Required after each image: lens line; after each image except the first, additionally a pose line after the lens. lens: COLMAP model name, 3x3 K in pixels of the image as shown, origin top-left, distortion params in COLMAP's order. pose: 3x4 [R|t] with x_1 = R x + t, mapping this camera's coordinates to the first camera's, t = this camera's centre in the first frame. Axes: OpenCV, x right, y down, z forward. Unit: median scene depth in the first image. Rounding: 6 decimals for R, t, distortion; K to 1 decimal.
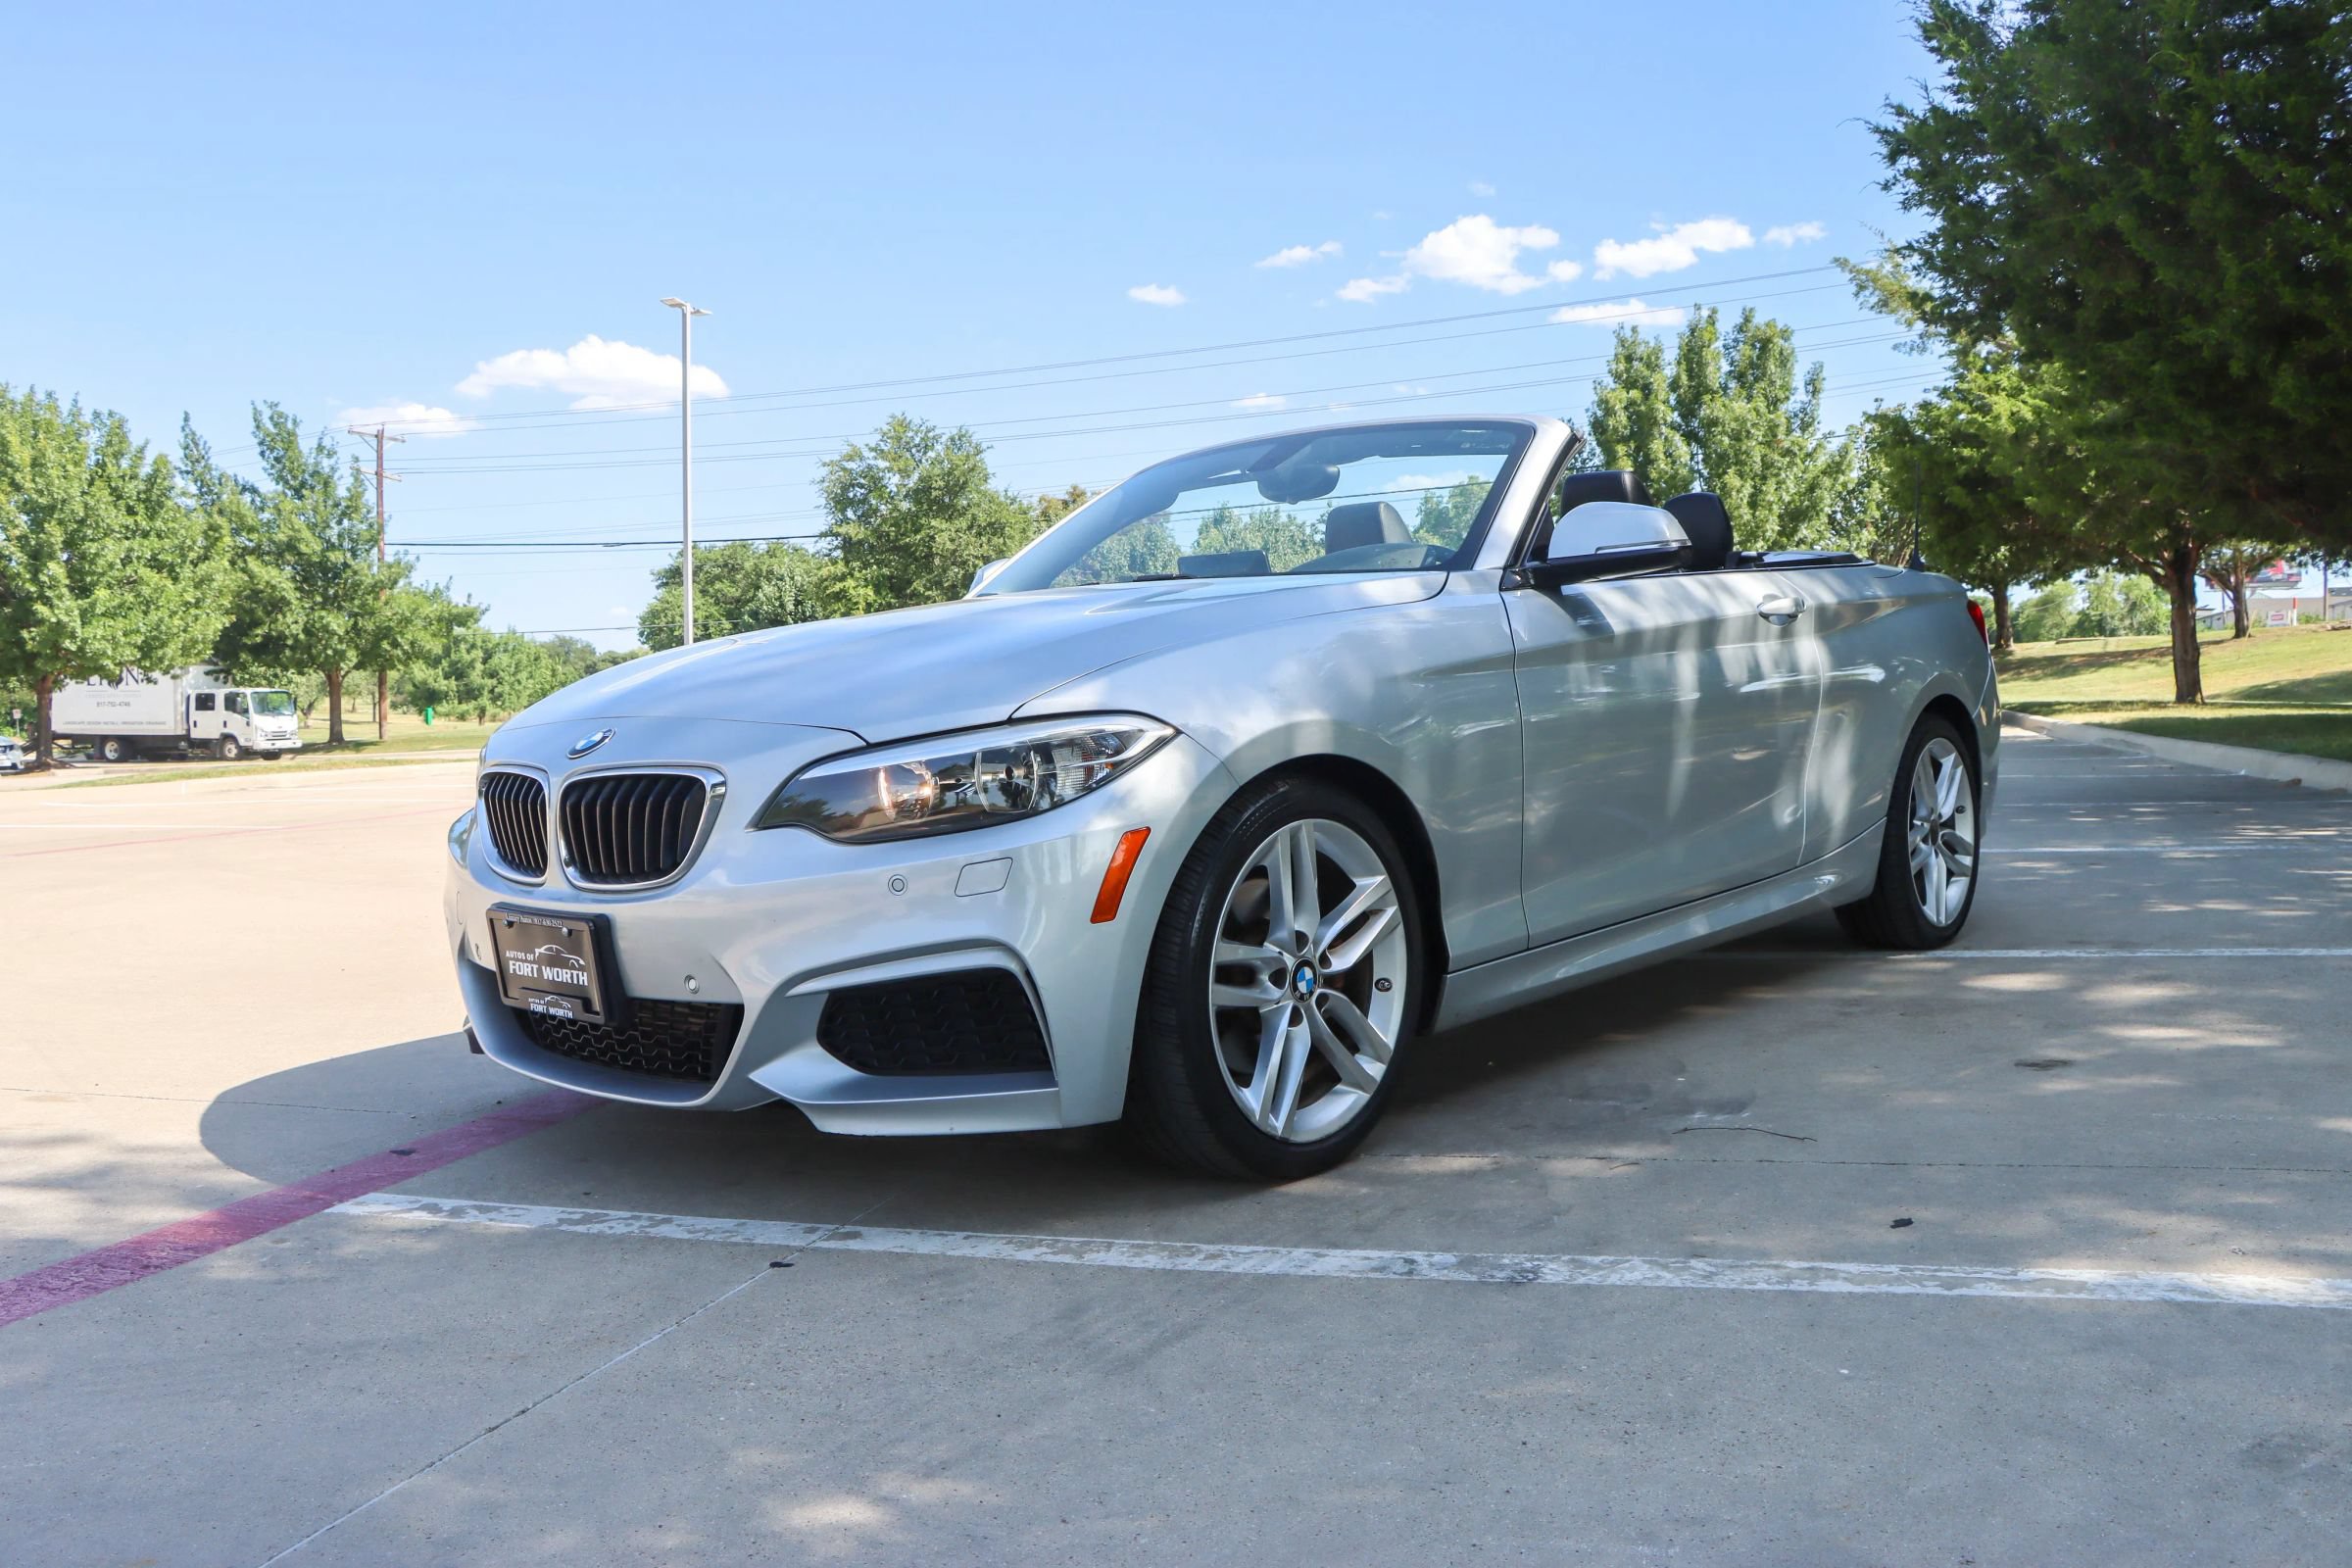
lens RADIAL K [[1934.4, 0, 1164.5], [0, 1934.4, 772.0], [0, 0, 1]] dist [-0.148052, 0.110589]
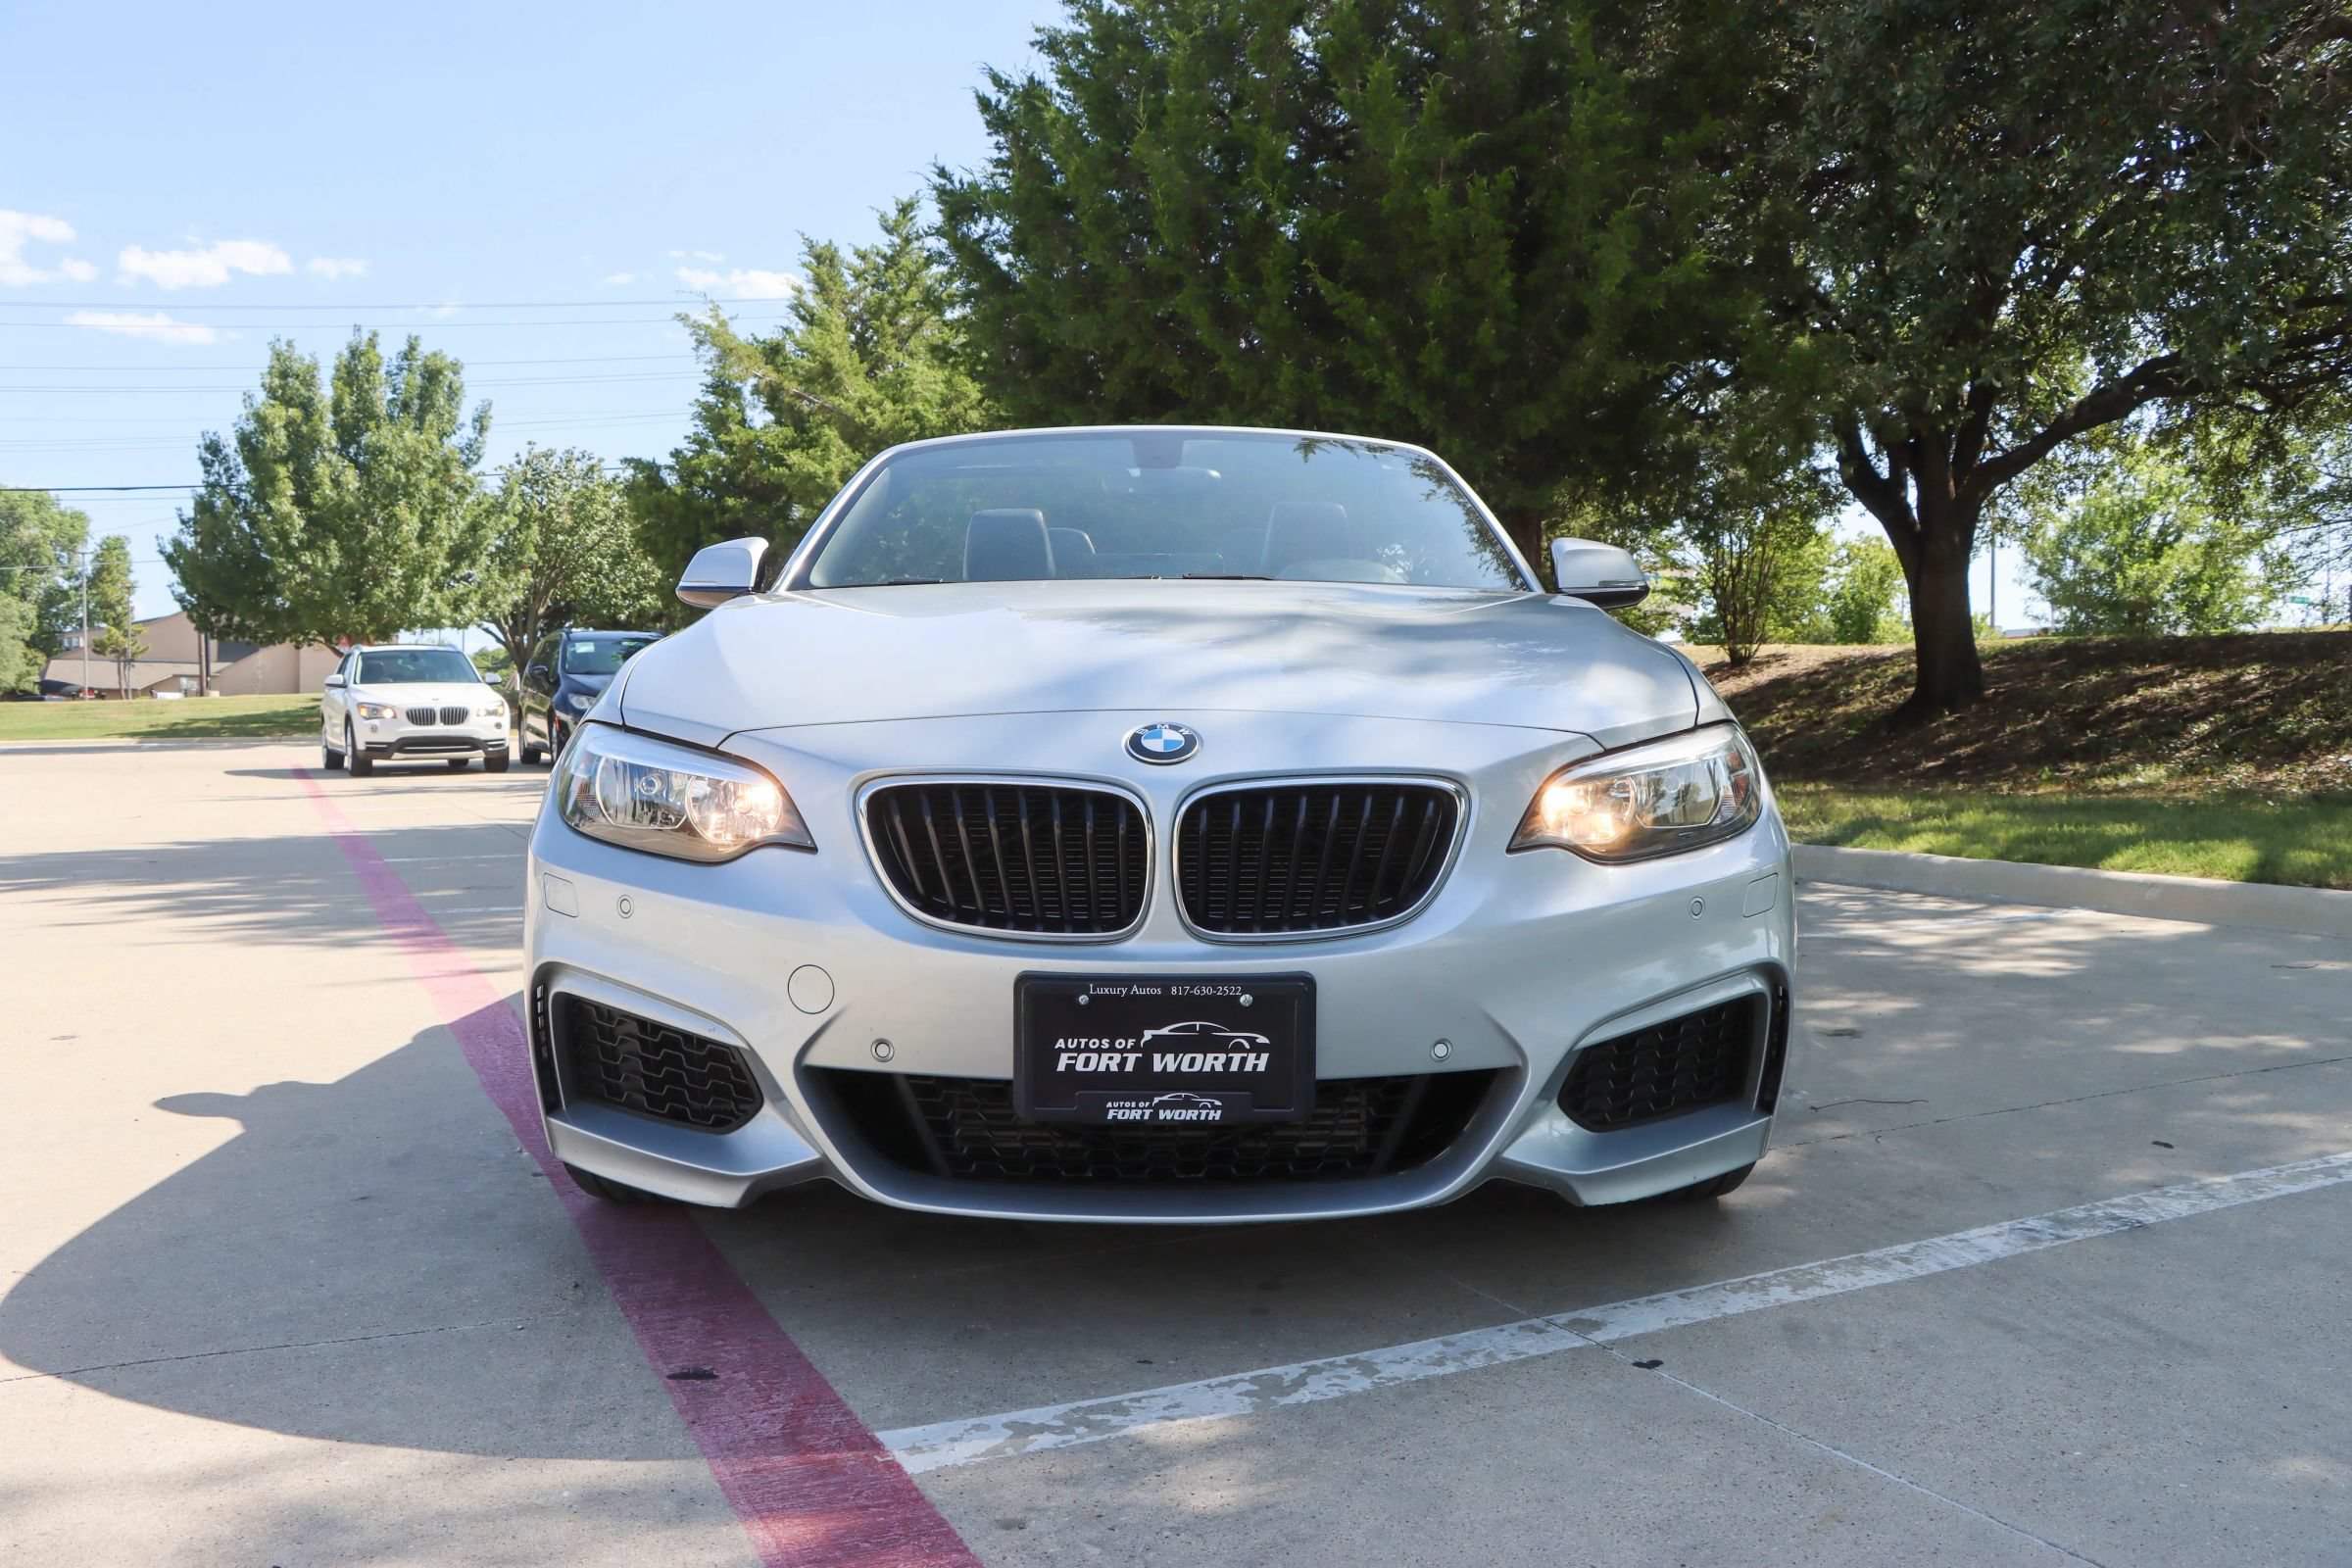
lens RADIAL K [[1934.4, 0, 1135.9], [0, 1934.4, 805.7], [0, 0, 1]] dist [-0.148052, 0.110589]
pose [[0.751586, -0.003800, 0.659624, -0.056317], [0.006901, 0.999974, -0.002103, 0.000684], [-0.659599, 0.006133, 0.751593, 0.031863]]
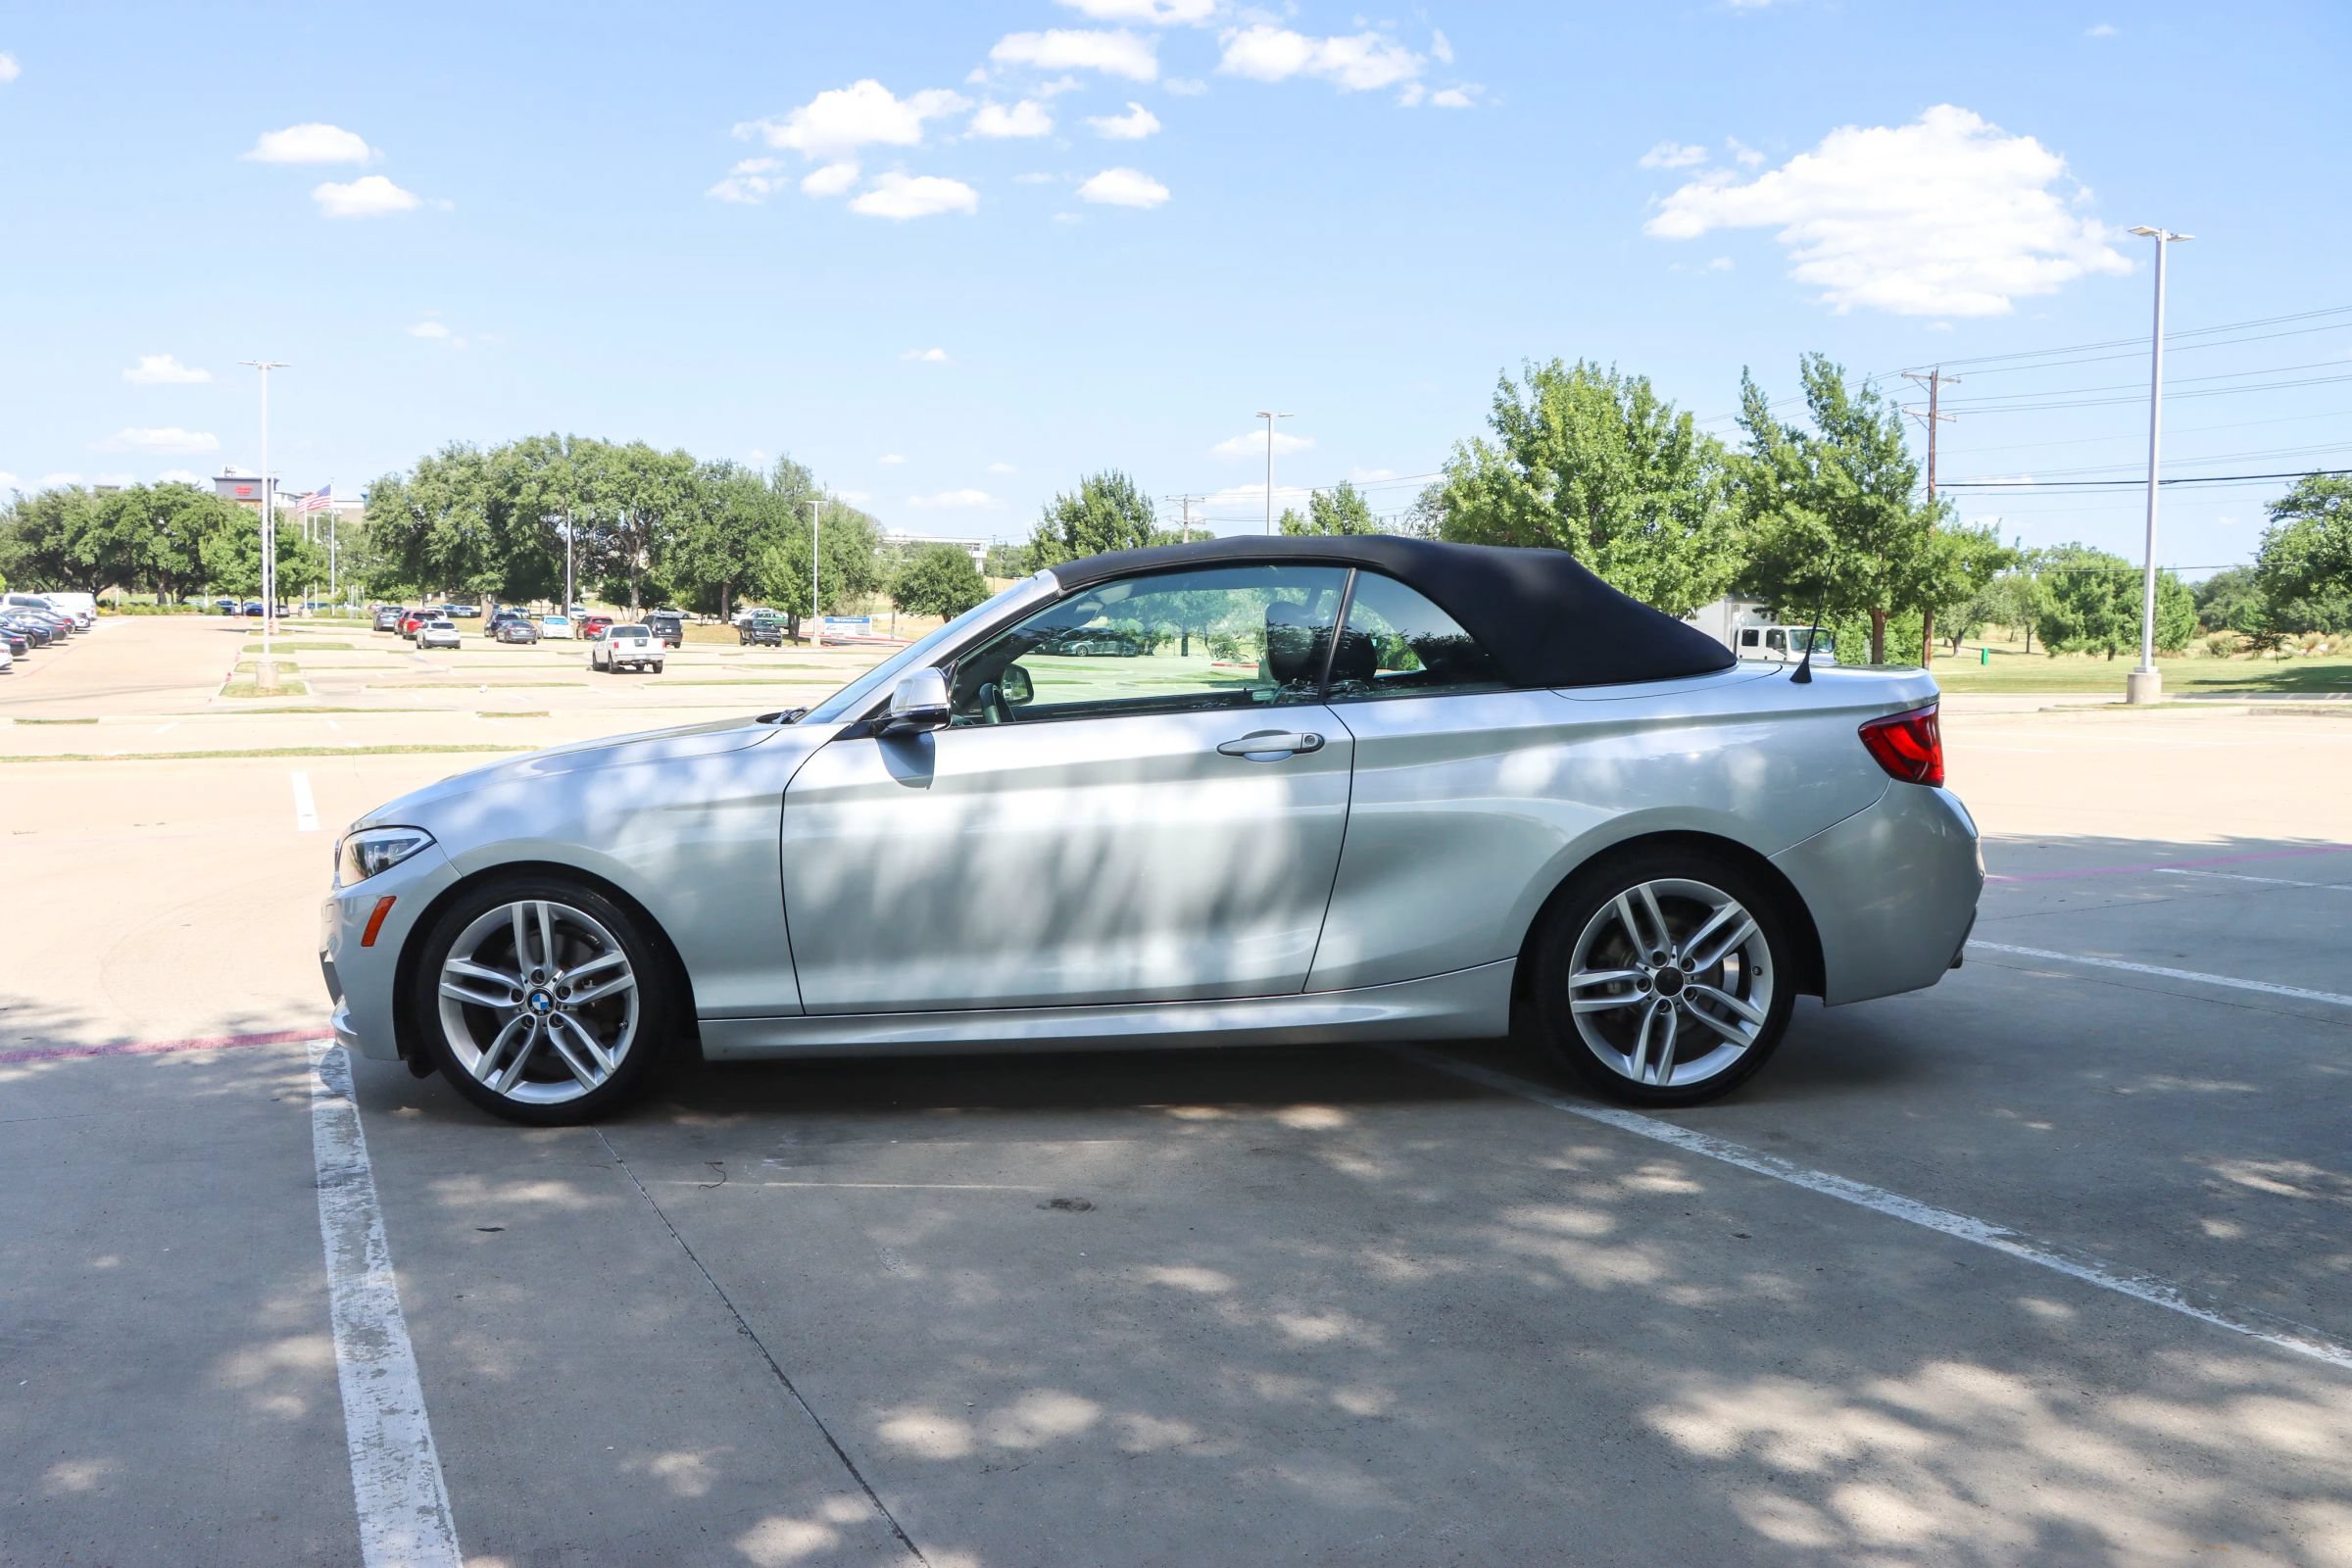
lens RADIAL K [[1934.4, 0, 1165.8], [0, 1934.4, 783.8], [0, 0, 1]] dist [-0.148052, 0.110589]
pose [[0.673557, 0.073827, -0.735439, 0.117891], [-0.041078, 0.997200, 0.062481, -0.014226], [0.737993, -0.011874, 0.674704, 0.026606]]
